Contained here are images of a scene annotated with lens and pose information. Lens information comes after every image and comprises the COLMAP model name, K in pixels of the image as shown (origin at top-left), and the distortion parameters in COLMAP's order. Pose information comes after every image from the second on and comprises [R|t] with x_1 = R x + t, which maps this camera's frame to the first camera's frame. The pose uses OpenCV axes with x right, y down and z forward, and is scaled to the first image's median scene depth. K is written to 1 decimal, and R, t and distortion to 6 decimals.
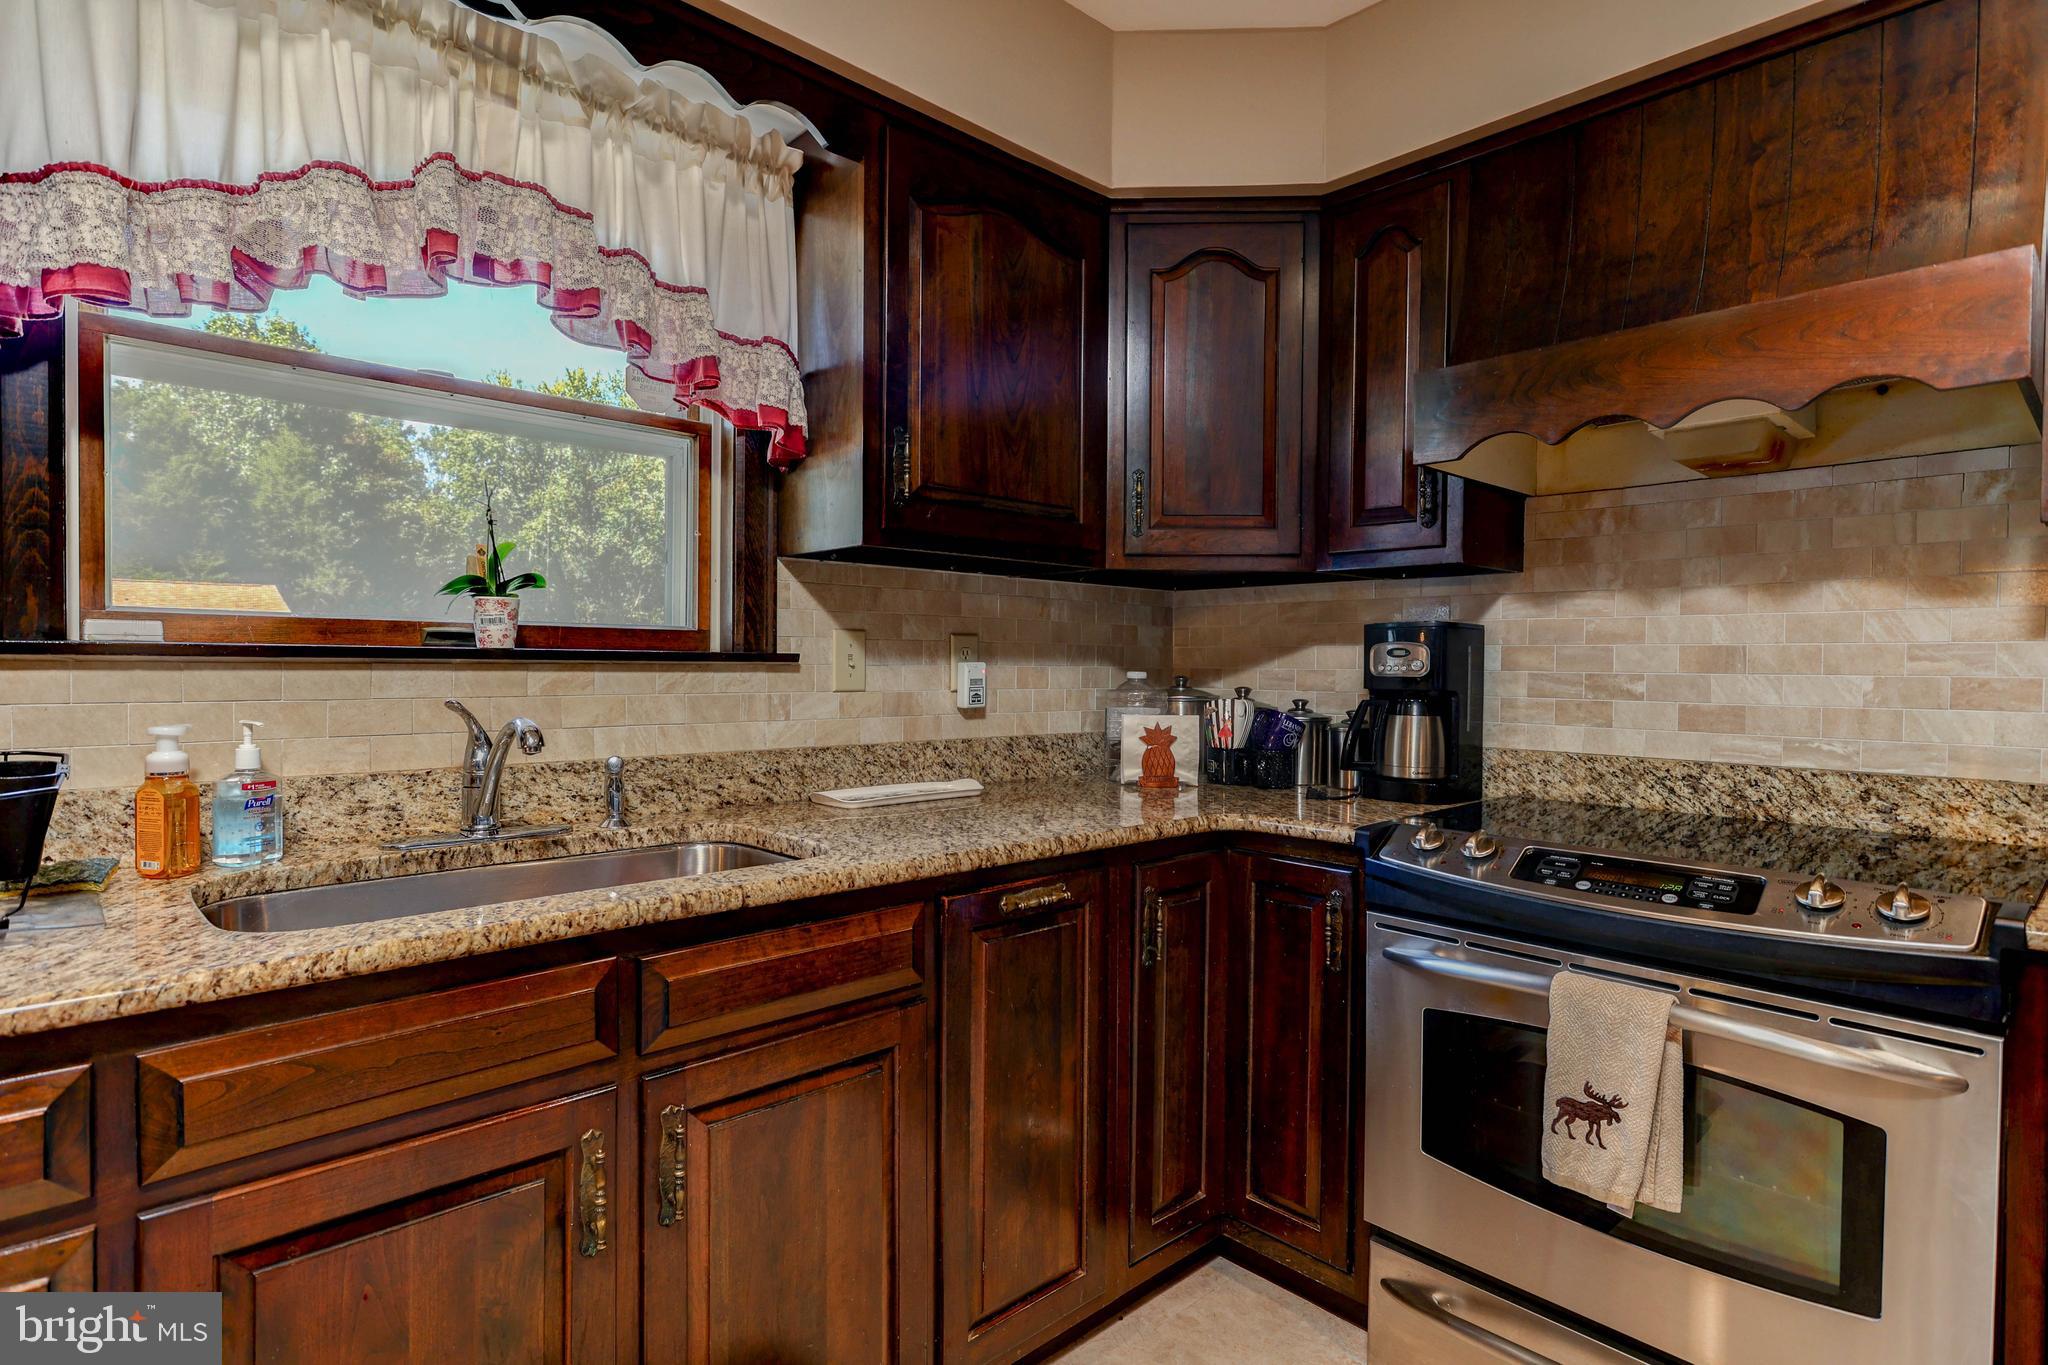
lens RADIAL K [[1050.1, 0, 1027.2], [0, 1050.1, 680.8], [0, 0, 1]] dist [0.015840, -0.002118]
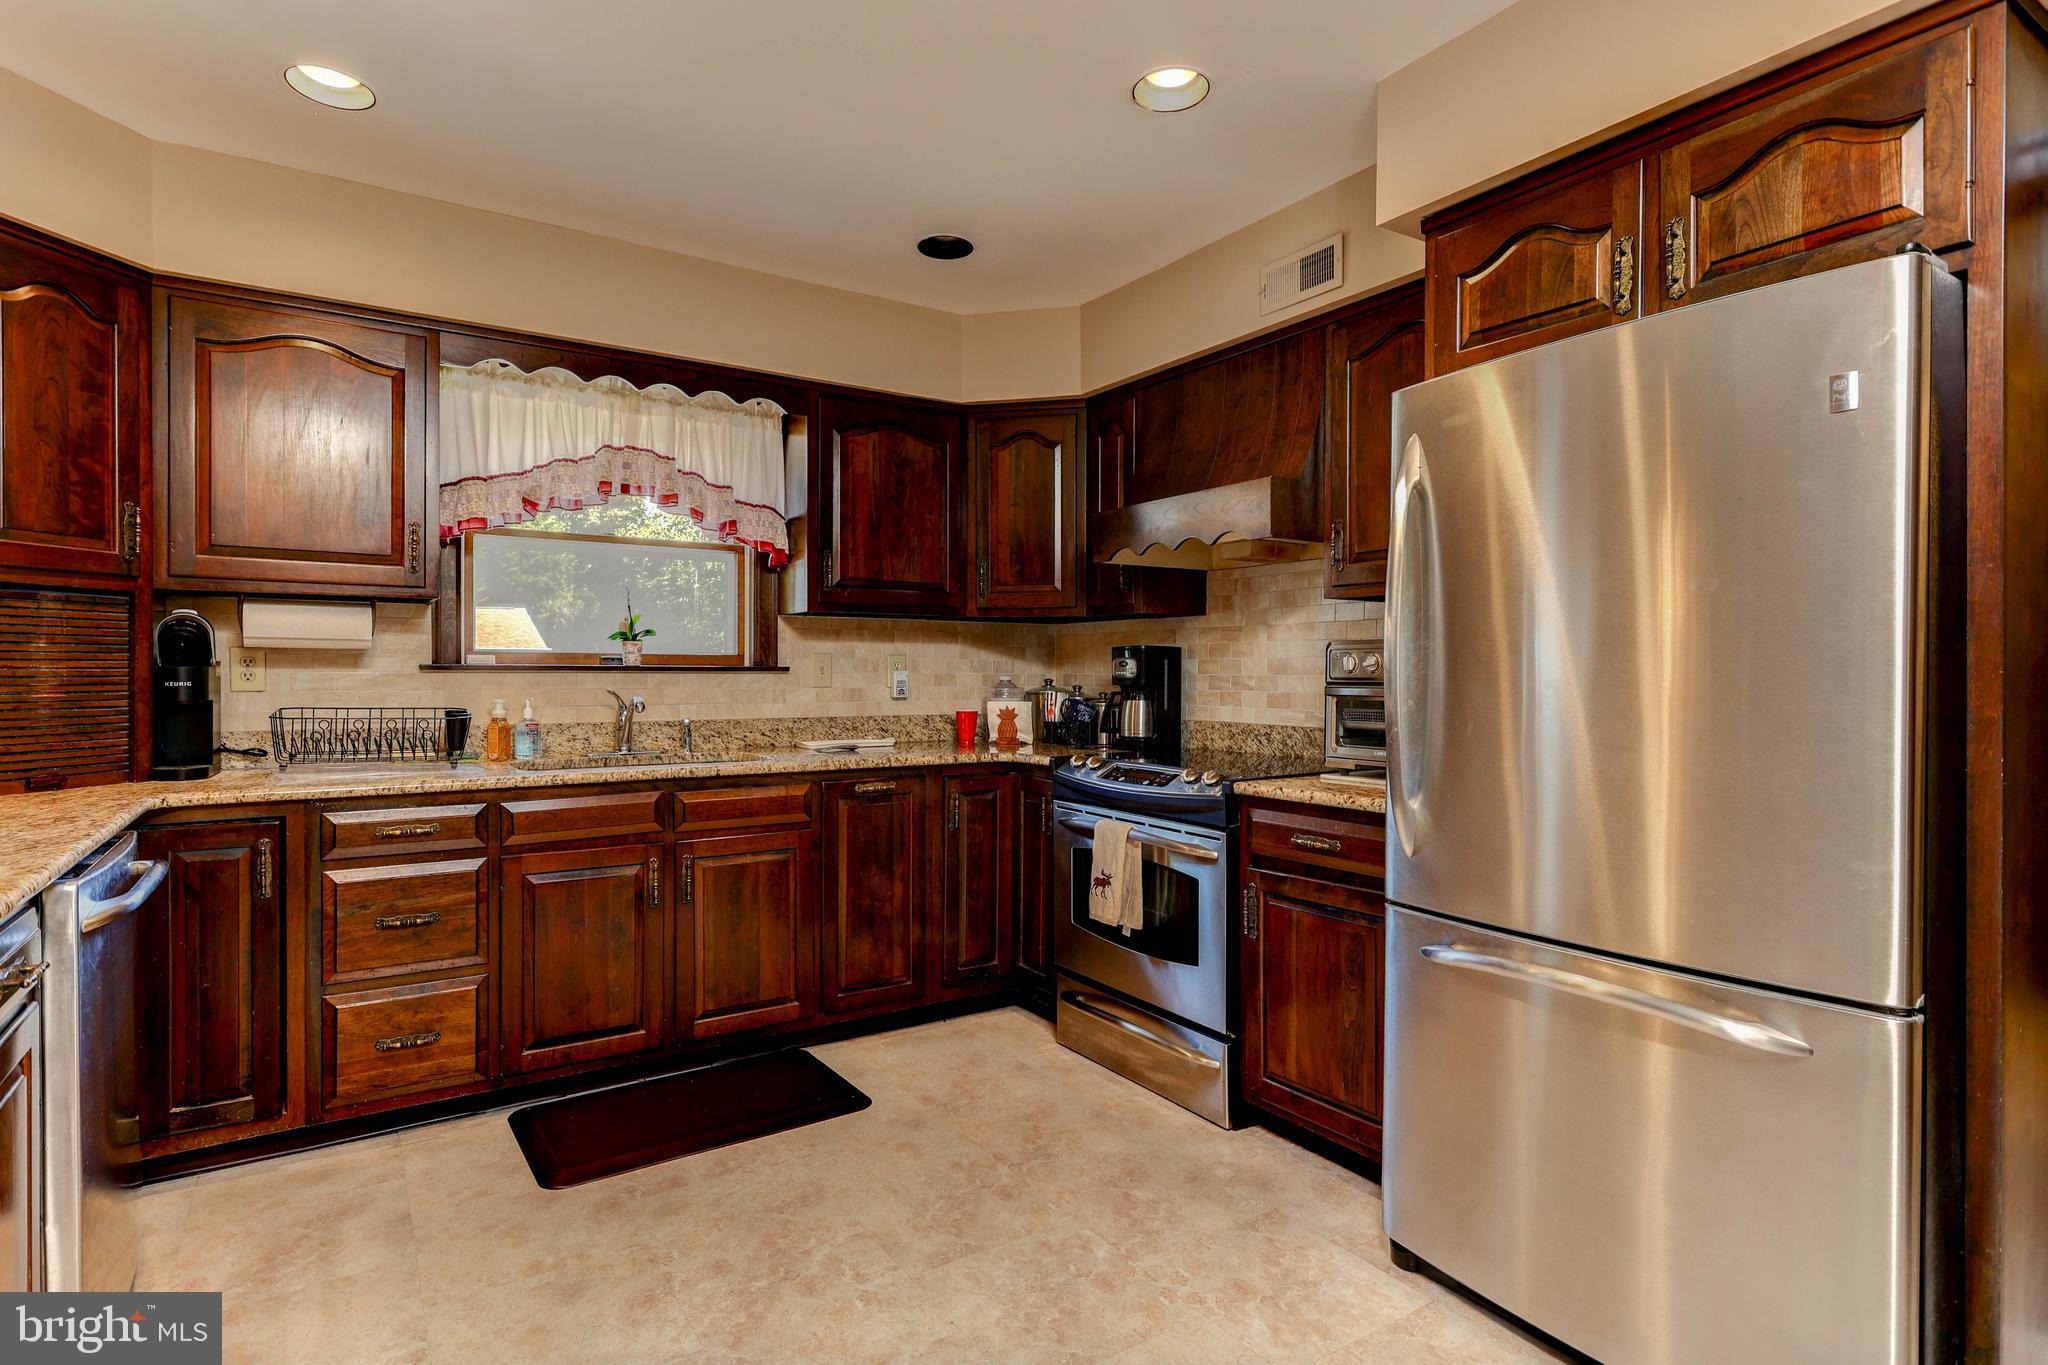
lens RADIAL K [[1050.1, 0, 1027.5], [0, 1050.1, 678.6], [0, 0, 1]] dist [0.015840, -0.002118]
pose [[0.985237, -0.005123, -0.171119, 0.555879], [0.003465, 0.999944, -0.009984, 0.016213], [0.171161, 0.009244, 0.985200, -0.819234]]
